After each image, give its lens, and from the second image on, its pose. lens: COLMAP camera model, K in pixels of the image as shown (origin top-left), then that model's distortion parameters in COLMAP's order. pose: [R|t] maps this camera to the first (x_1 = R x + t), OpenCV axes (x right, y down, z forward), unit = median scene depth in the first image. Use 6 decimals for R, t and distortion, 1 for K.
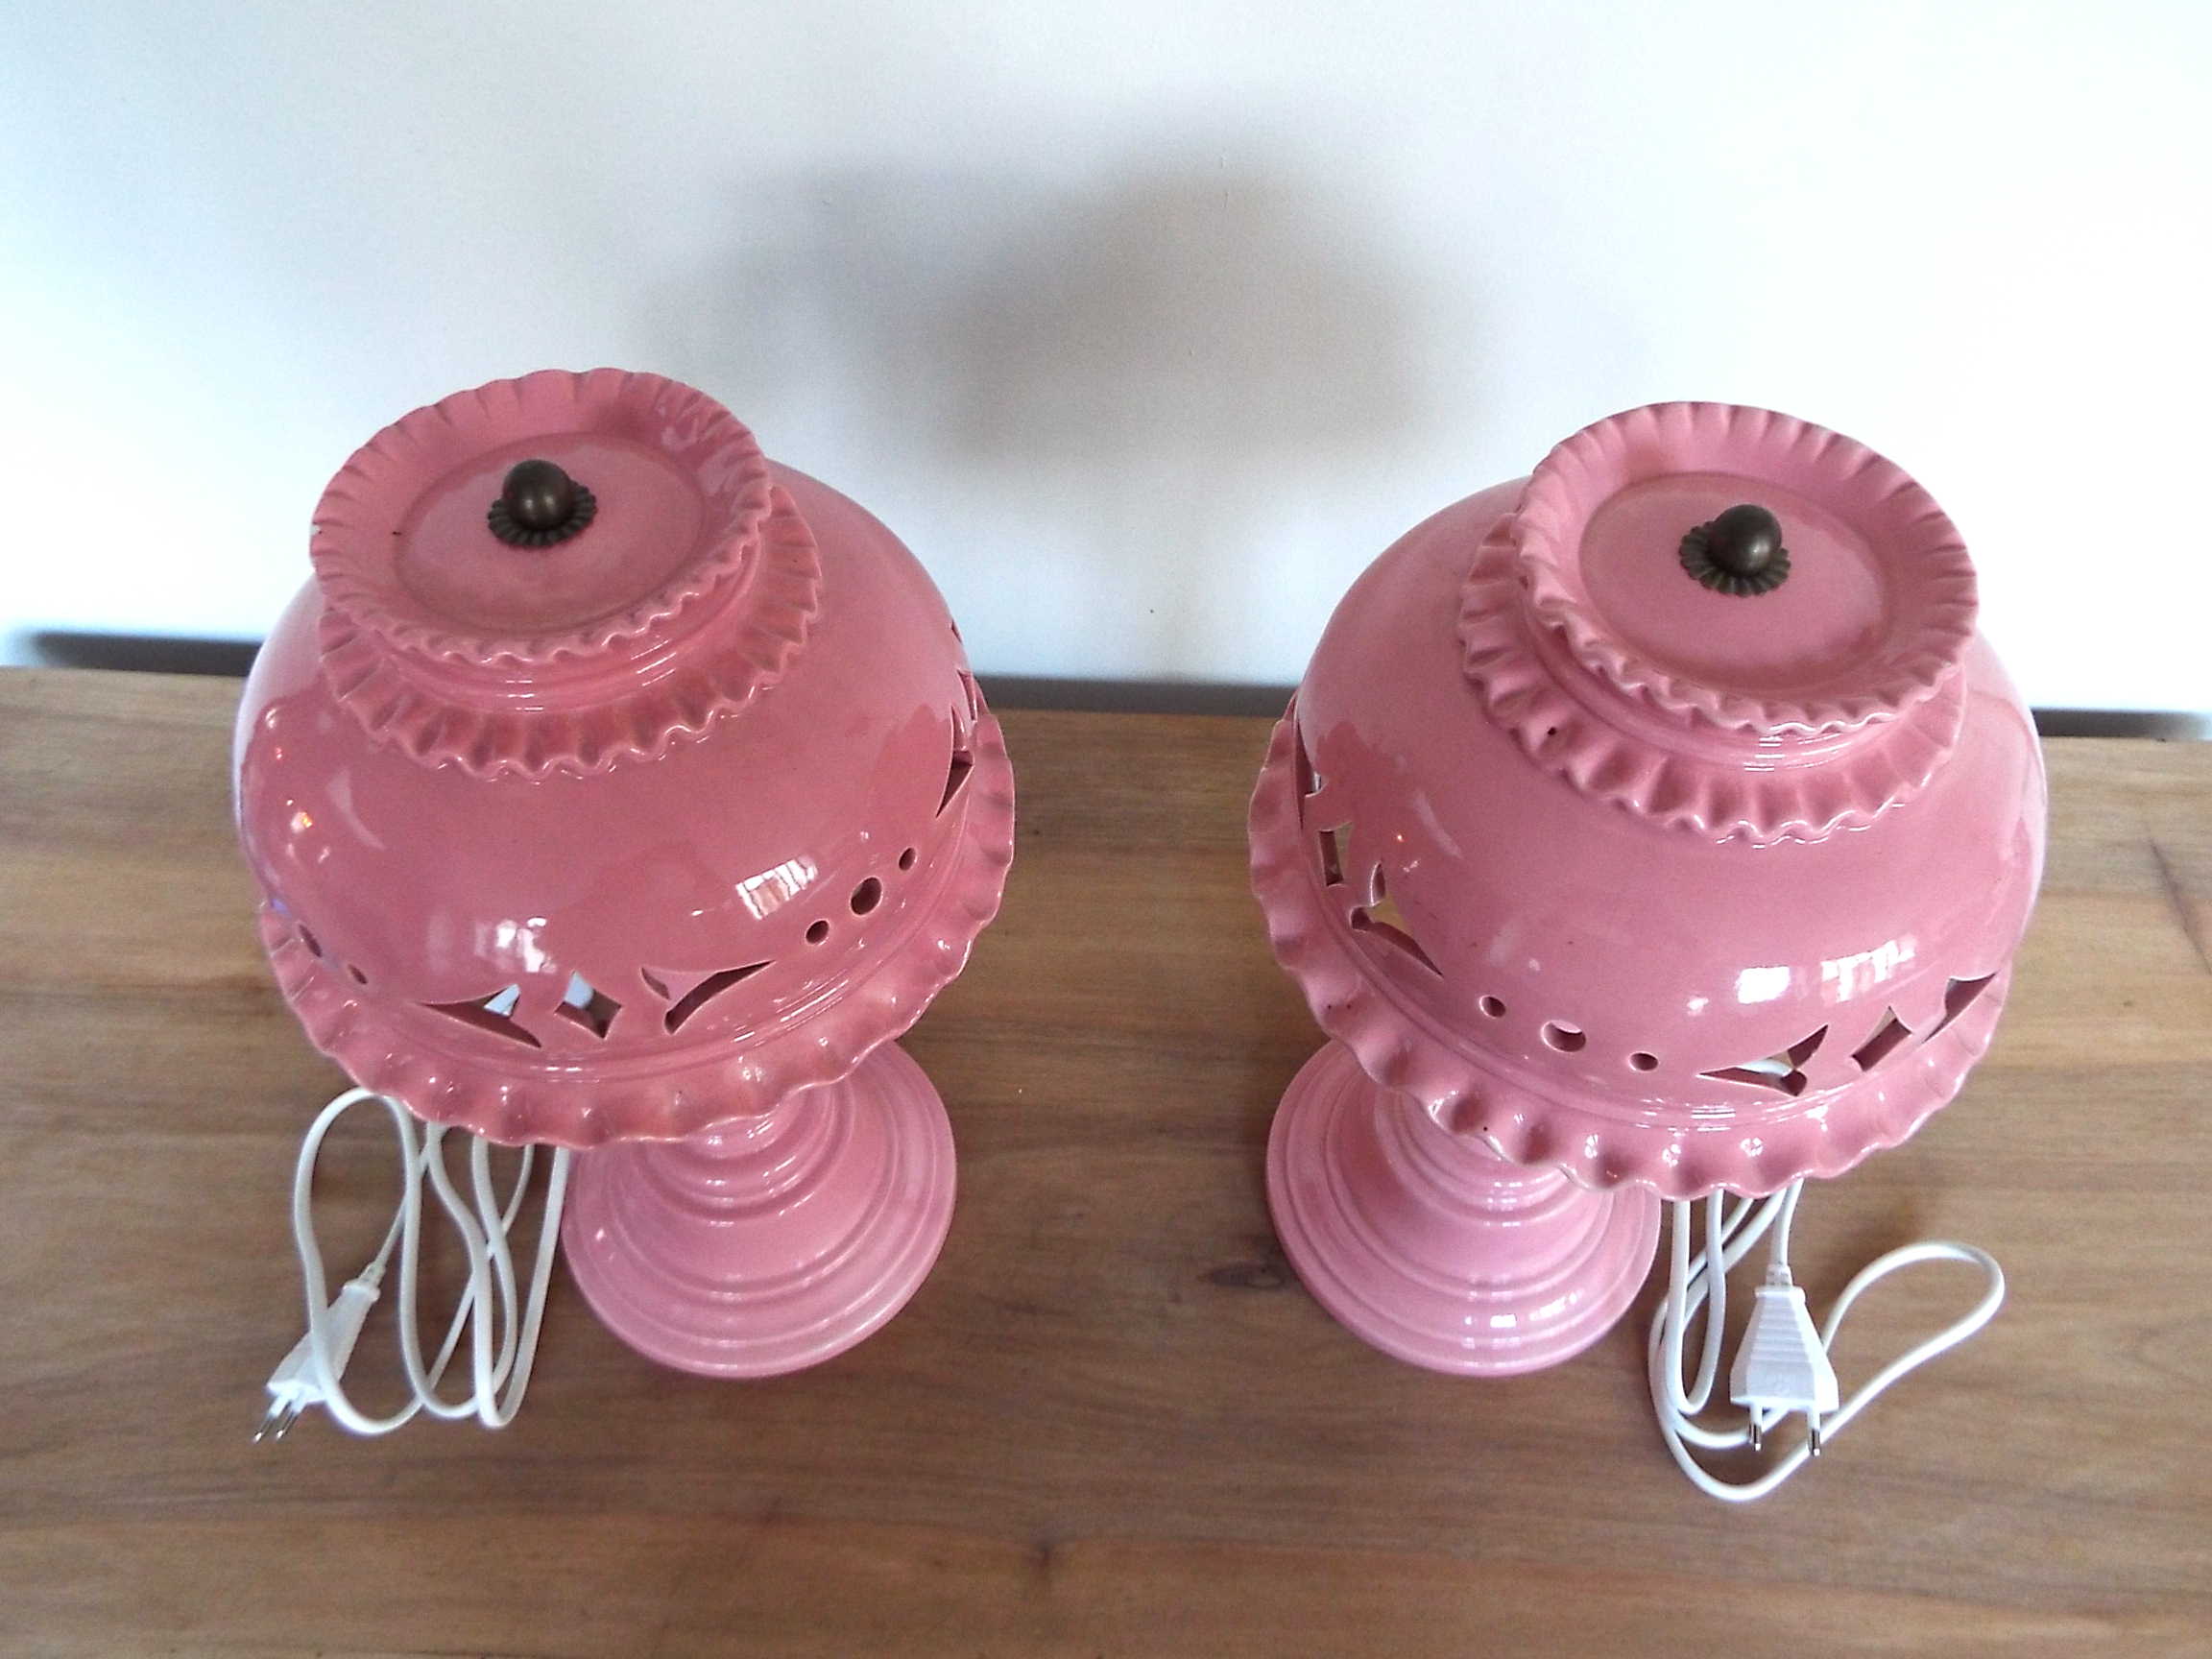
lens RADIAL K [[1565.2, 0, 1106.0], [0, 1565.2, 829.5], [0, 0, 1]] dist [0.002115, -0.003358]
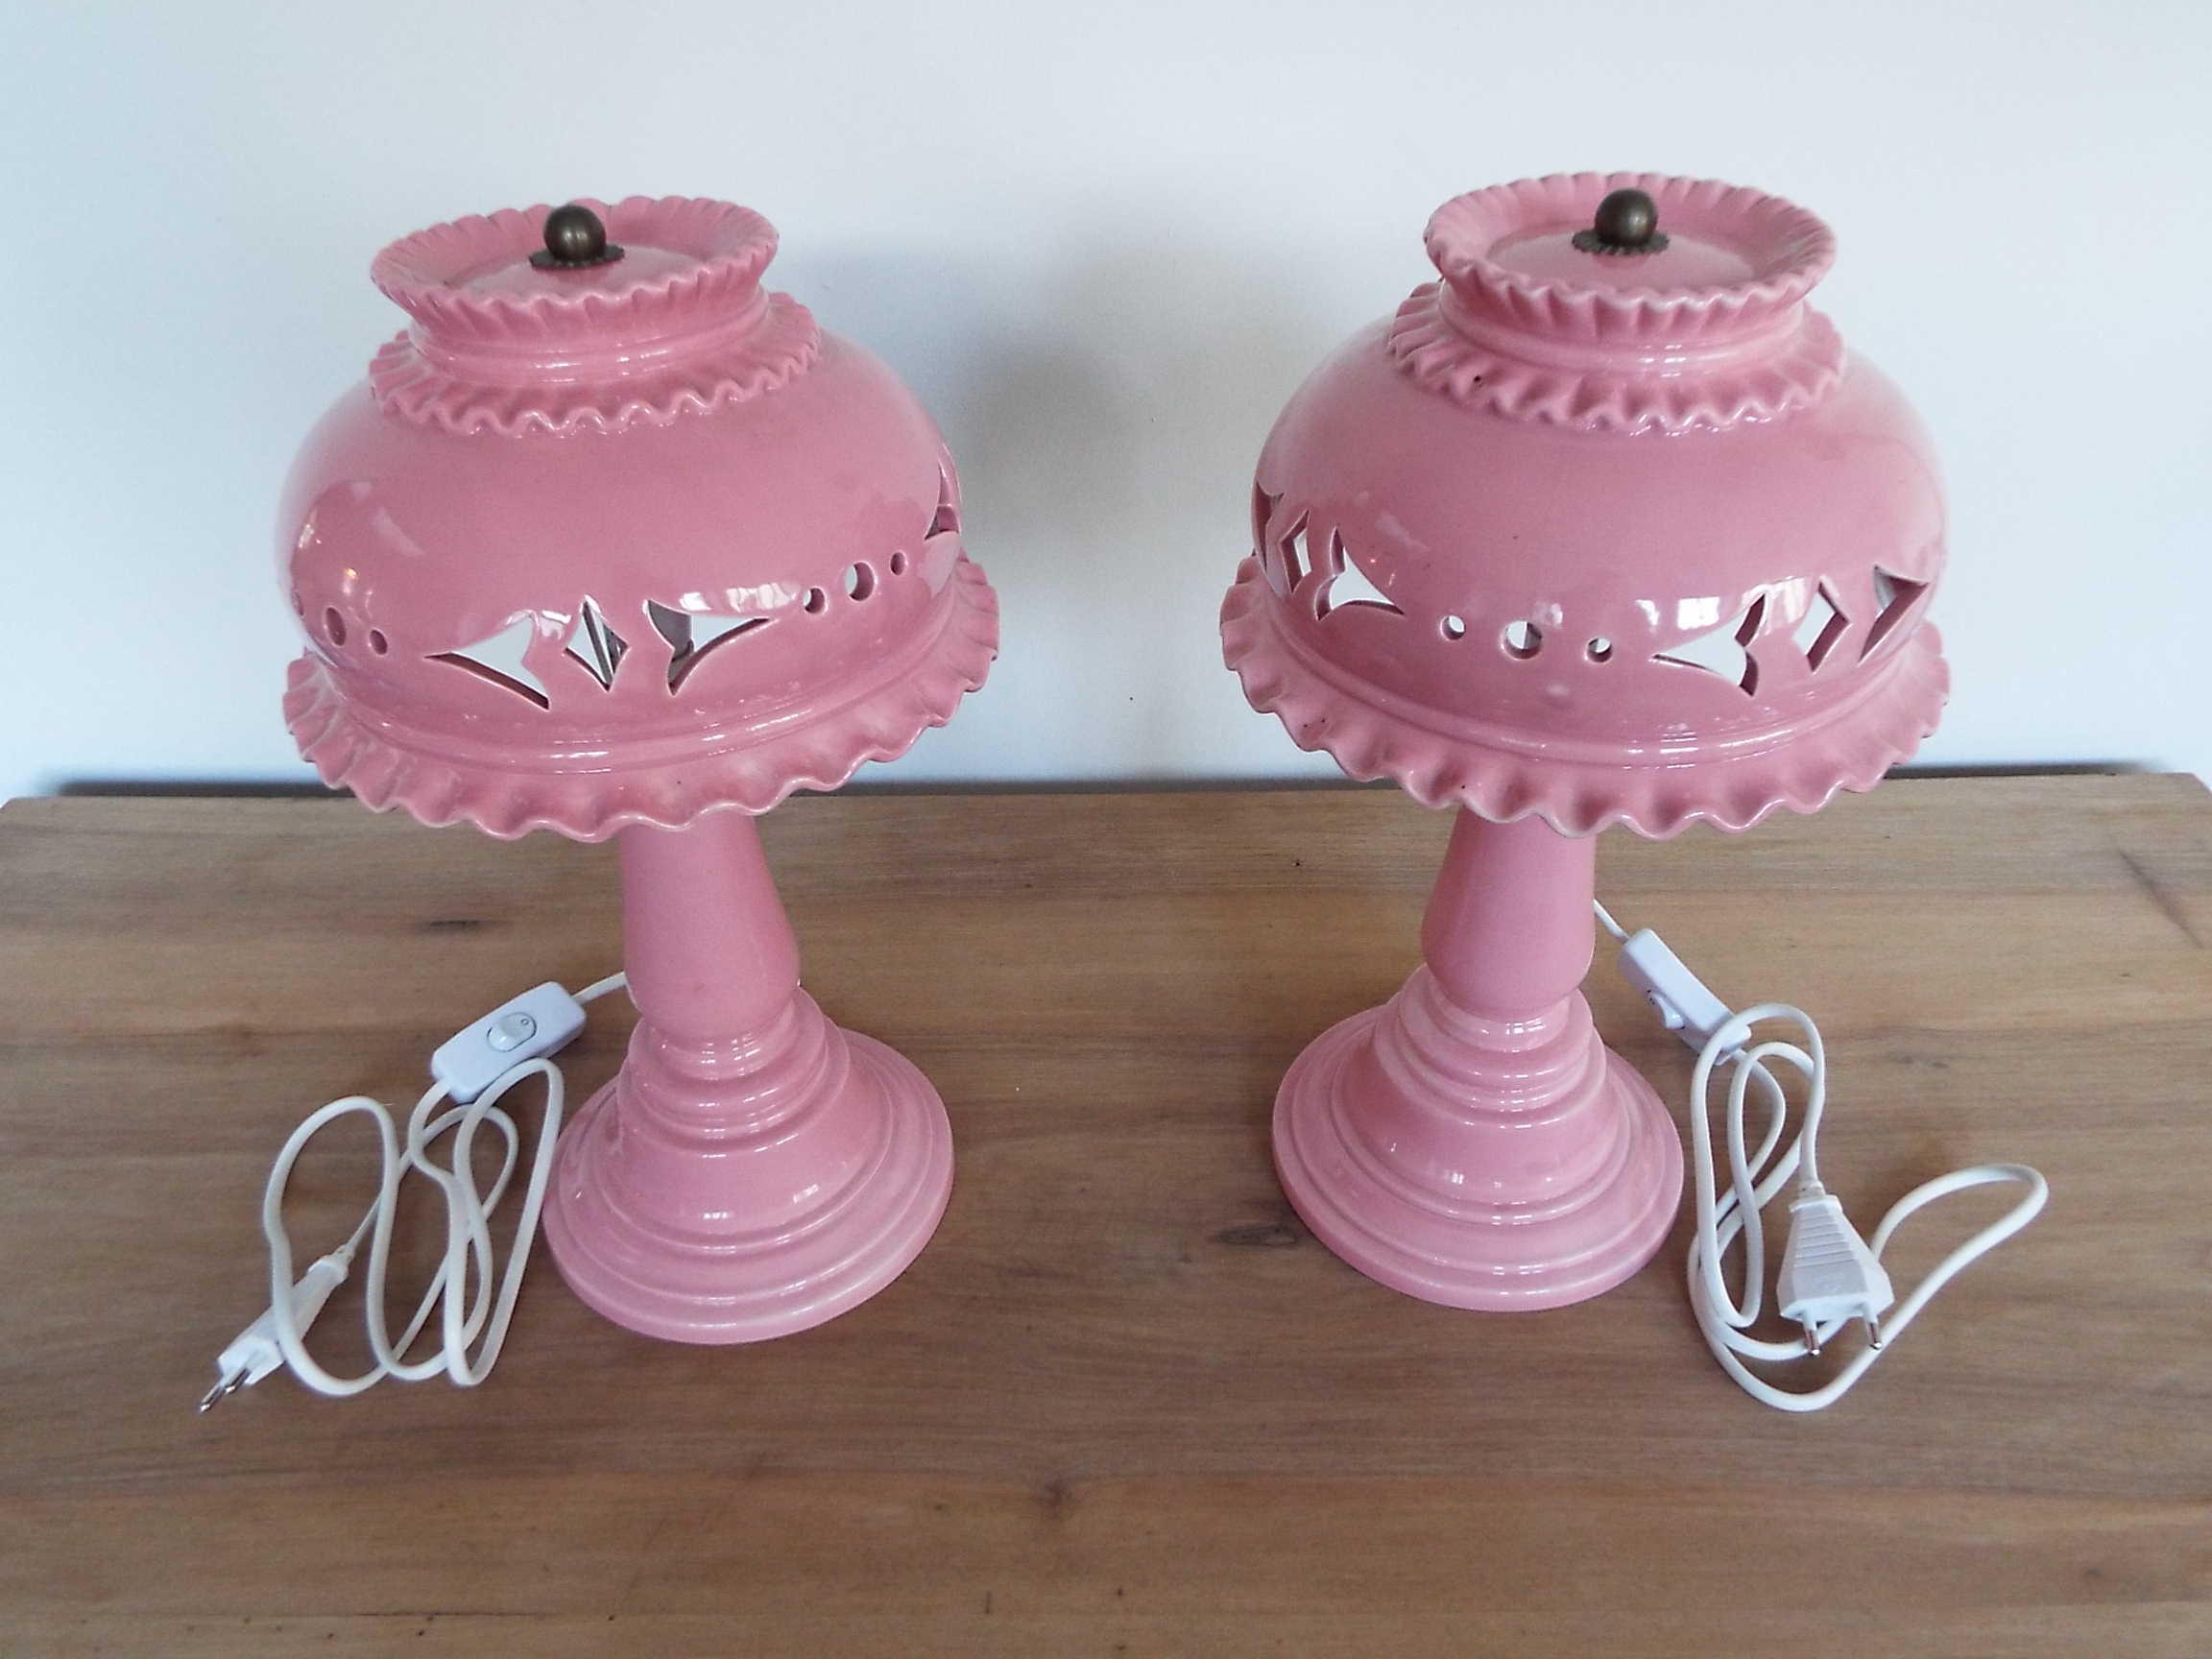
lens RADIAL K [[1571.9, 0, 1106.0], [0, 1571.9, 829.5], [0, 0, 1]] dist [0.003198, 0.002175]
pose [[0.999039, -0.043008, 0.008472, -0.001018], [0.043653, 0.958606, -0.281368, 0.331630], [0.003980, 0.281468, 0.959562, 0.010568]]
